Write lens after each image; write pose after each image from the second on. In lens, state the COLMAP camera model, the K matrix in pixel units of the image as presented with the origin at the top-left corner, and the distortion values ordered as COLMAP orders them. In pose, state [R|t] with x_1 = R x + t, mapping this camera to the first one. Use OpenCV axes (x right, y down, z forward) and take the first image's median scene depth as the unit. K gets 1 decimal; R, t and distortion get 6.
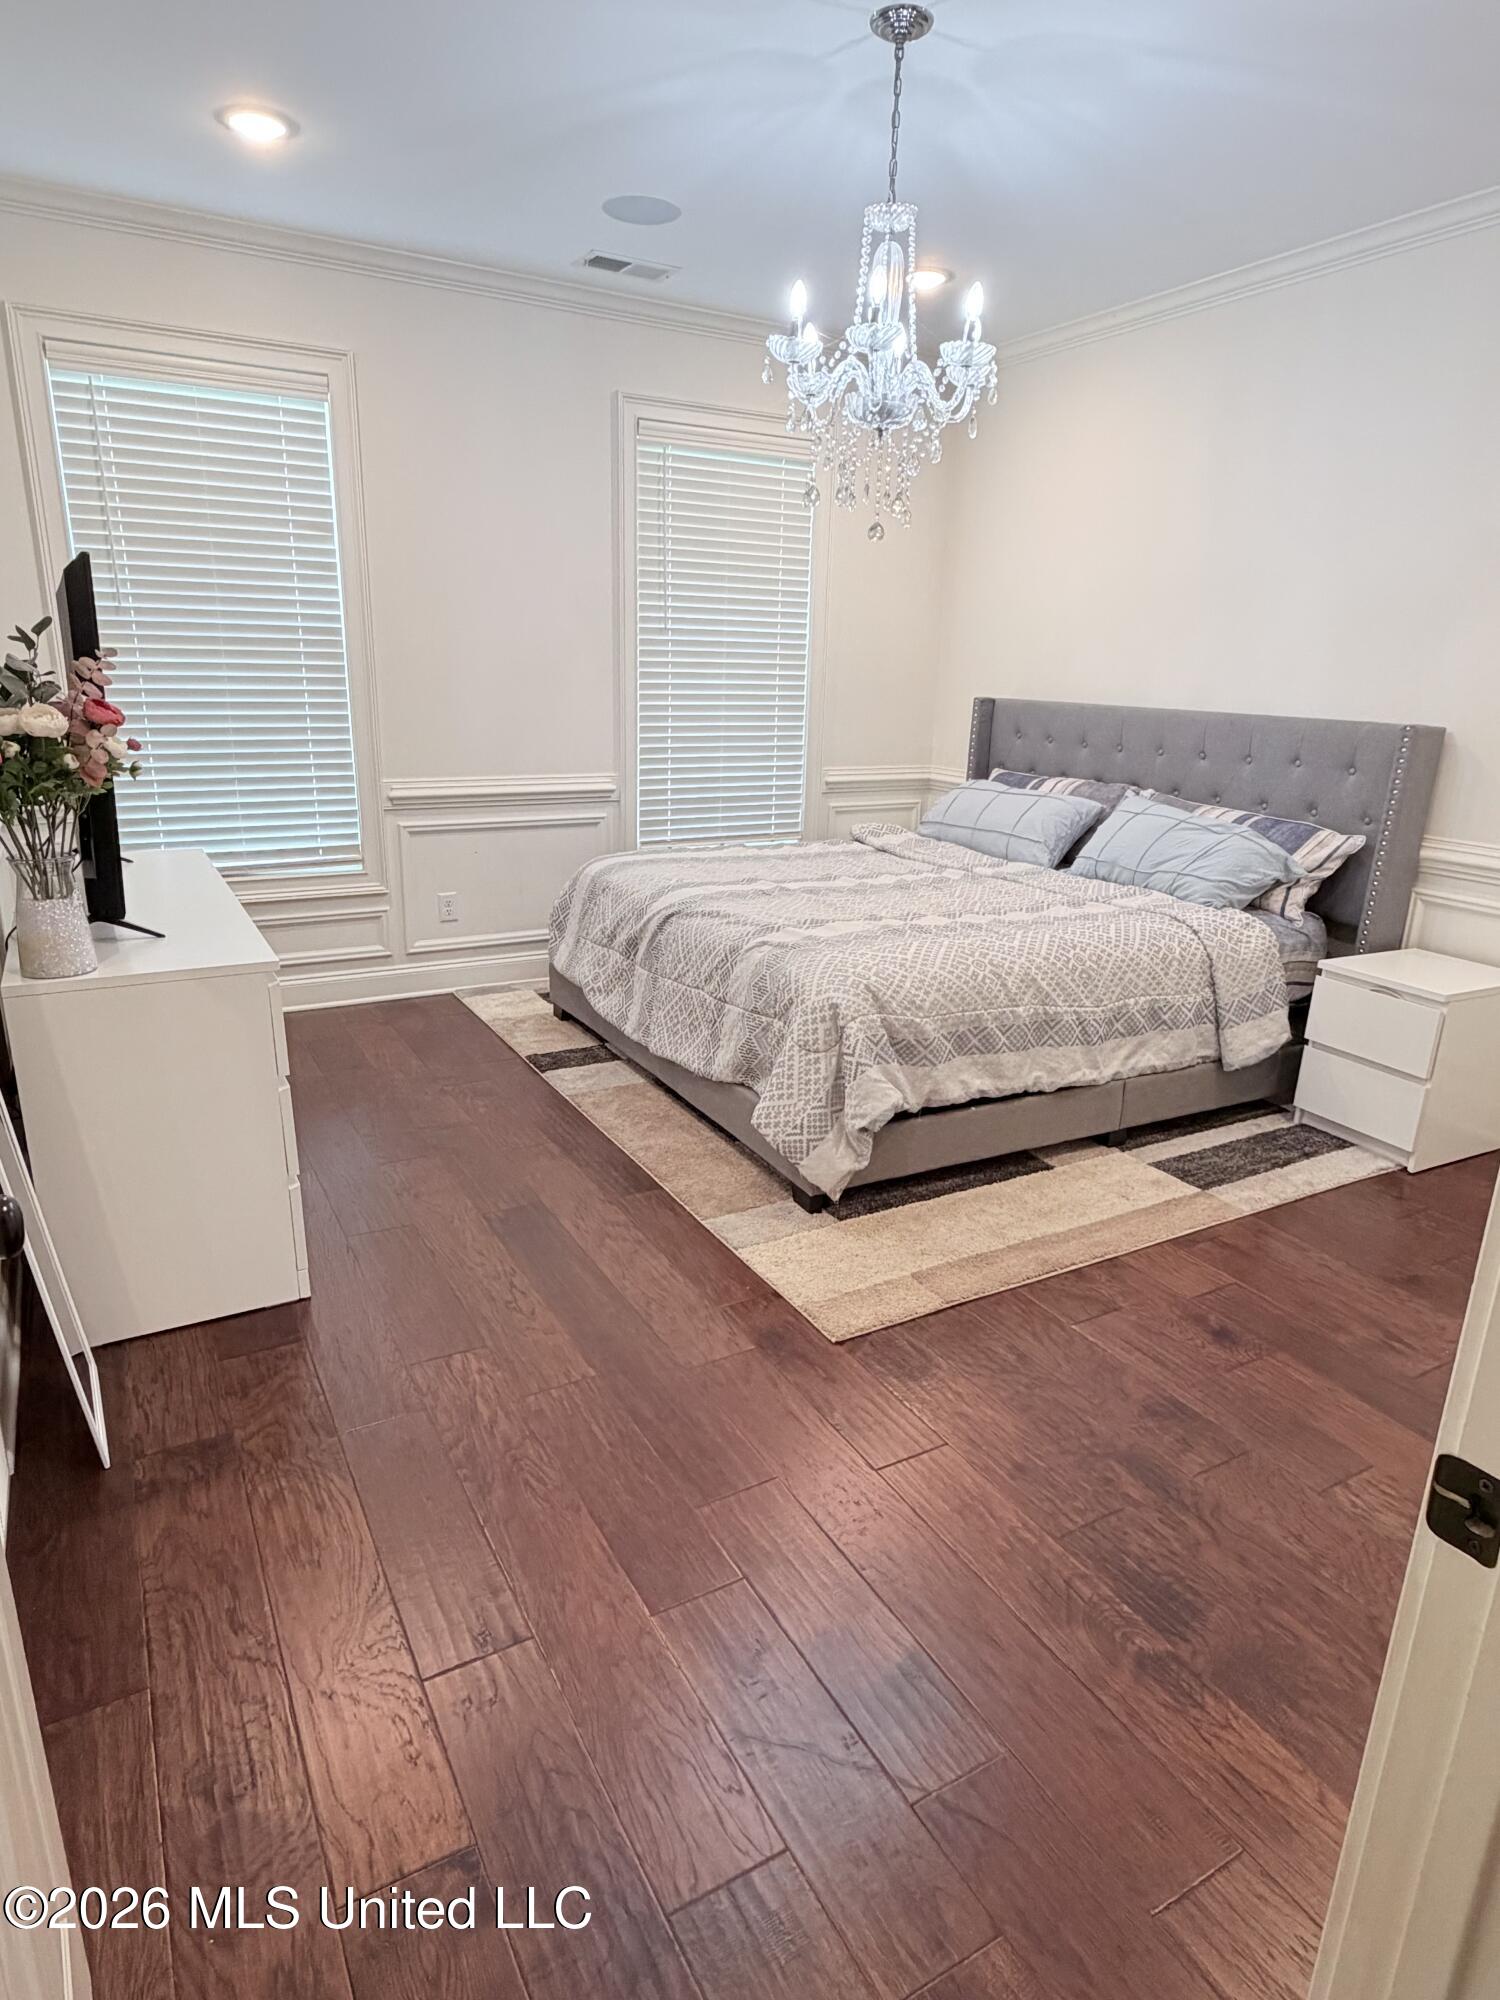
lens RADIAL K [[1159.4, 0, 749.3], [0, 1159.4, 1004.5], [0, 0, 1]] dist [-0.003427, -0.001500]
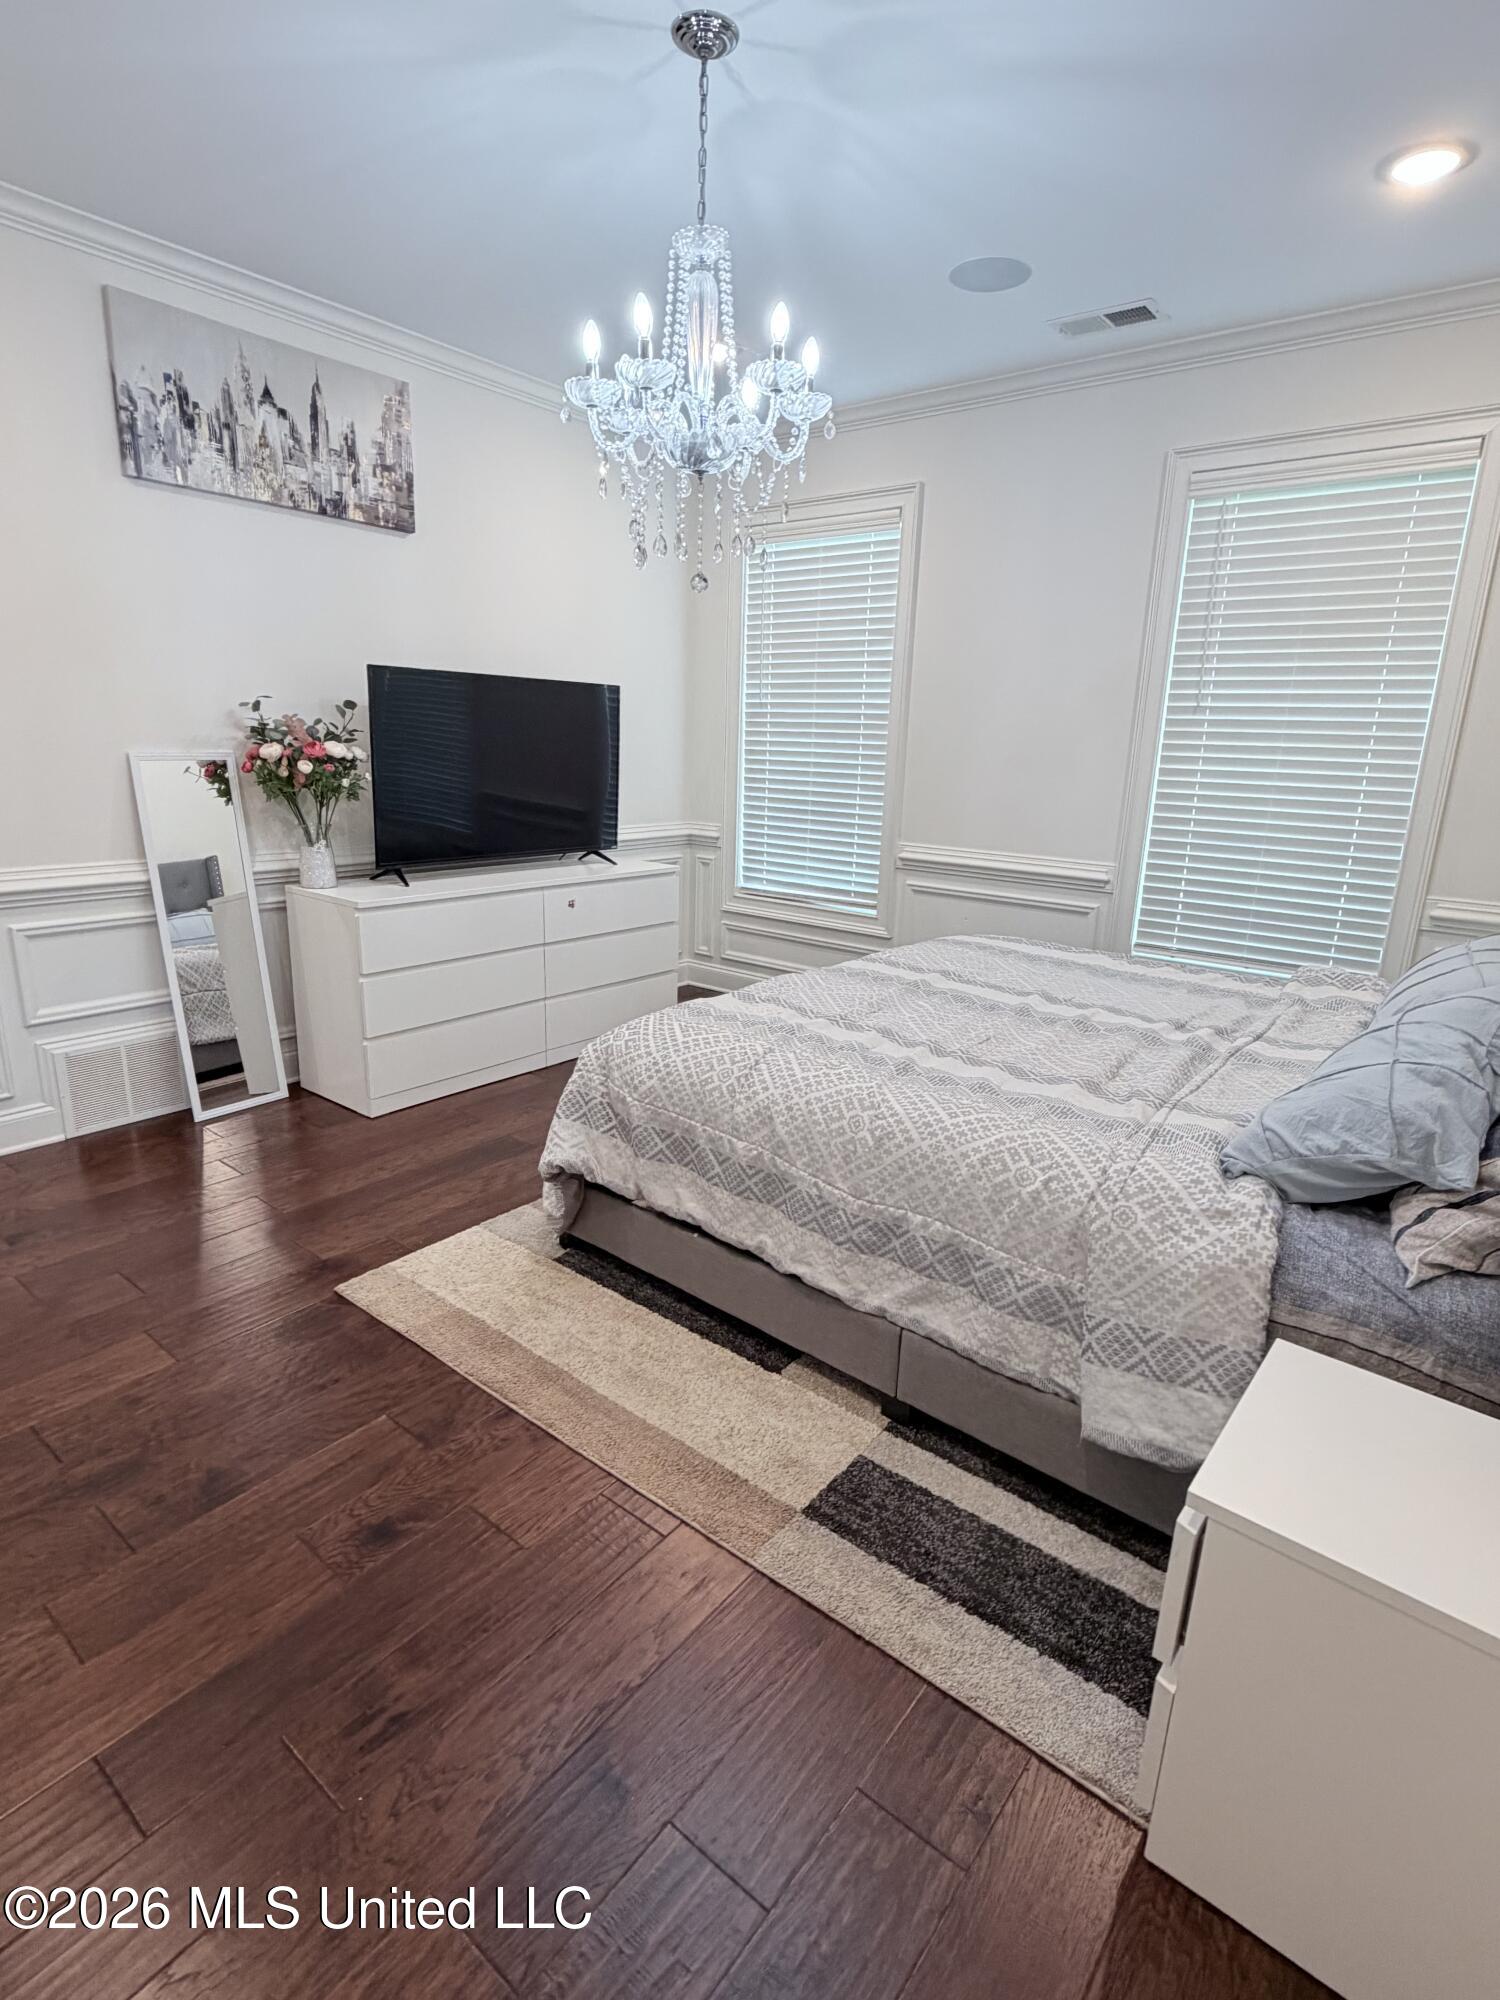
lens RADIAL K [[1010.2, 0, 748.3], [0, 1010.2, 1002.5], [0, 0, 1]] dist [-0.000645, -0.000070]
pose [[0.376130, 0.225902, -0.898607, 0.779369], [-0.284040, 0.951243, 0.120244, -0.161711], [0.881957, 0.210013, 0.421956, 0.636981]]
